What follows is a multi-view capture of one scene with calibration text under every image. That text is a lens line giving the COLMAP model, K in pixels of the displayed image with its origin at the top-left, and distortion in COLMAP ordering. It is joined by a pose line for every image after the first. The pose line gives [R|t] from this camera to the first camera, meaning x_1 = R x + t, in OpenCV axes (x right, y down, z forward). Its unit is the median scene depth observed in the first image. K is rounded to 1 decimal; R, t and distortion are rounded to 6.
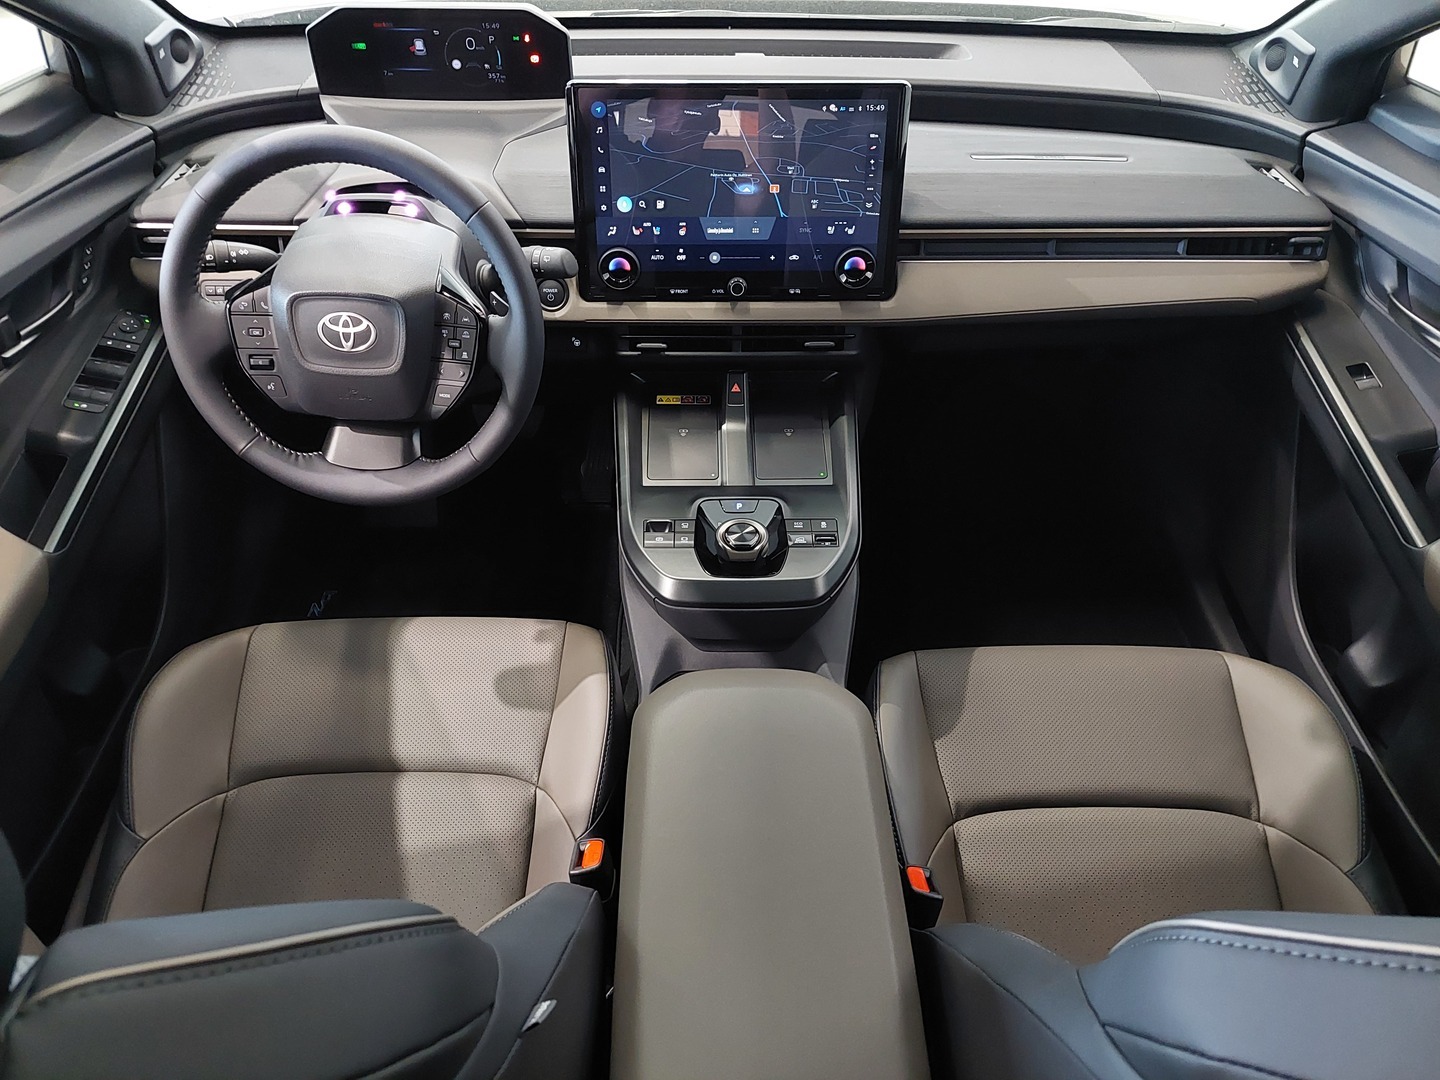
lens RADIAL K [[1040.8, 0, 720.0], [0, 1040.8, 540.0], [0, 0, 1]] dist [0.066908, -0.048859]
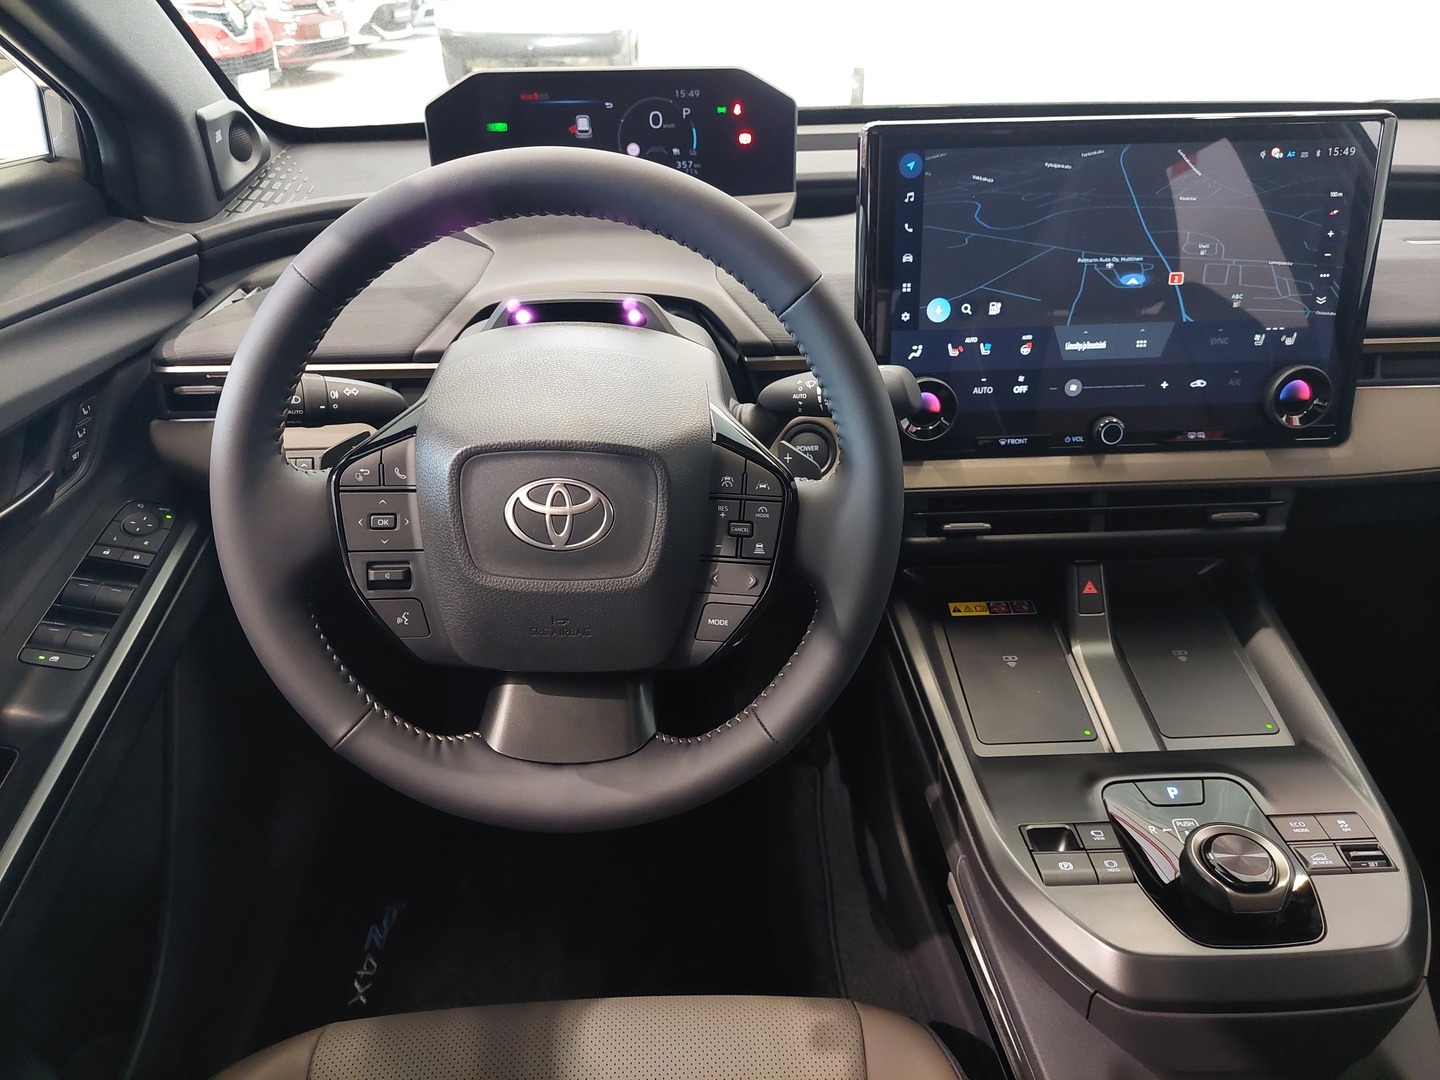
lens RADIAL K [[1032.7, 0, 719.1], [0, 1032.7, 529.4], [0, 0, 1]] dist [0.071900, -0.081201]
pose [[0.999310, -0.029662, 0.022364, -0.237758], [0.033412, 0.980810, -0.192081, -0.071549], [-0.016237, 0.192696, 0.981124, 0.401151]]
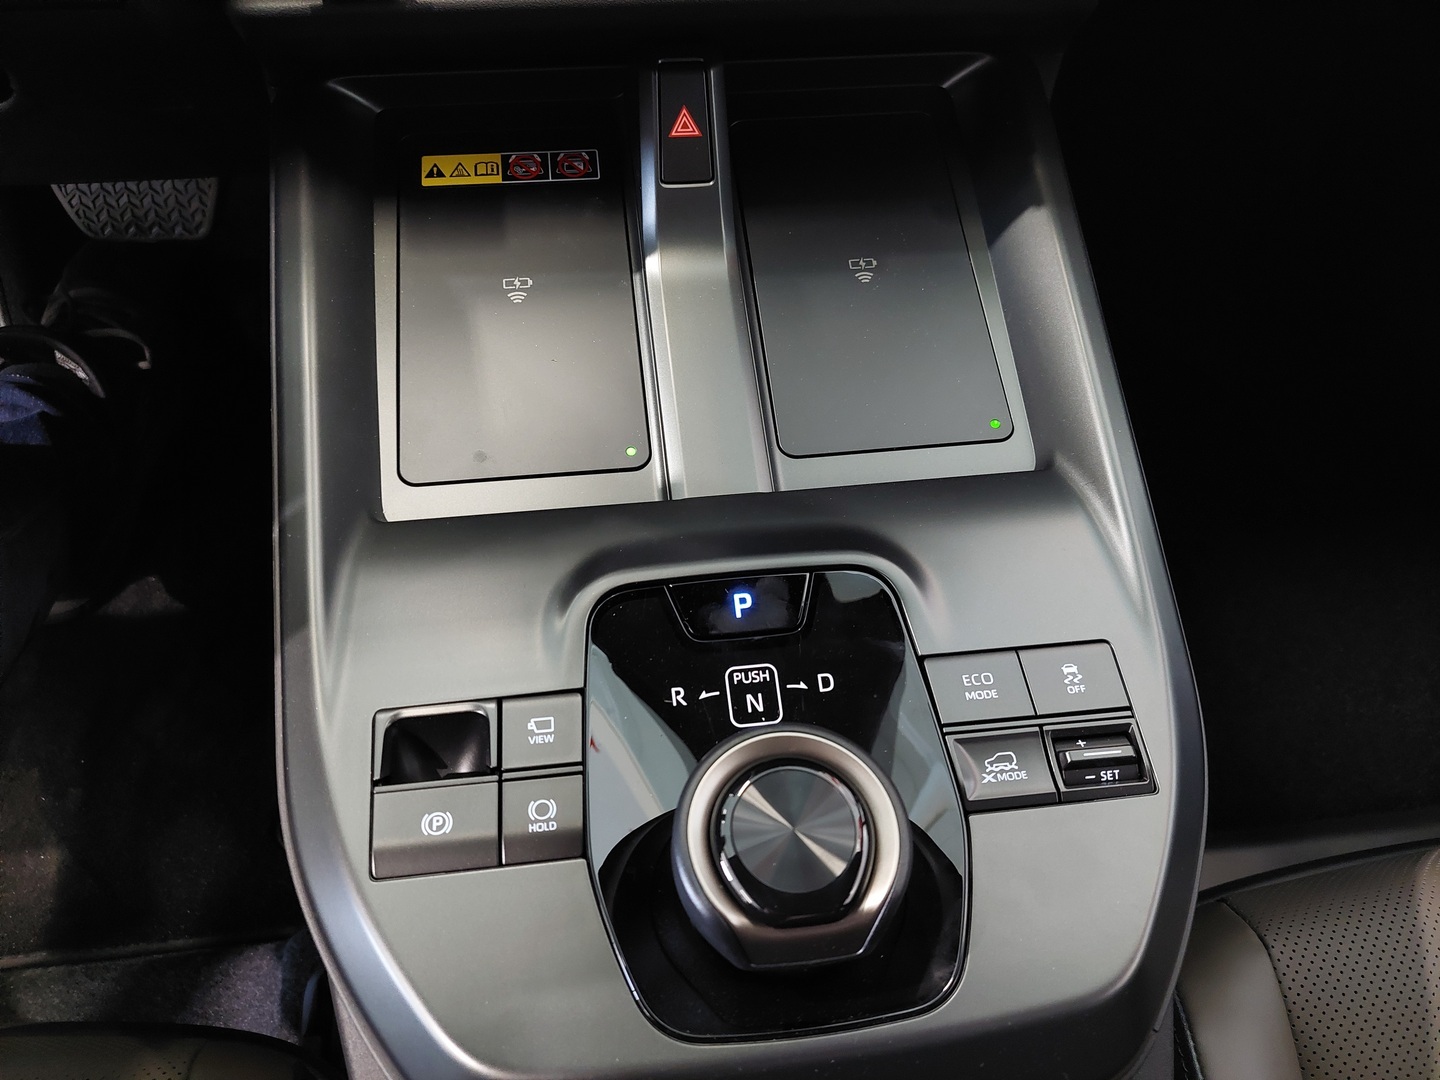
lens RADIAL K [[1032.7, 0, 719.1], [0, 1032.7, 529.4], [0, 0, 1]] dist [0.071900, -0.081201]
pose [[0.993483, -0.074057, 0.086641, -0.009215], [0.048801, 0.963331, 0.263840, -0.121026], [-0.103003, -0.257892, 0.960667, 0.736386]]
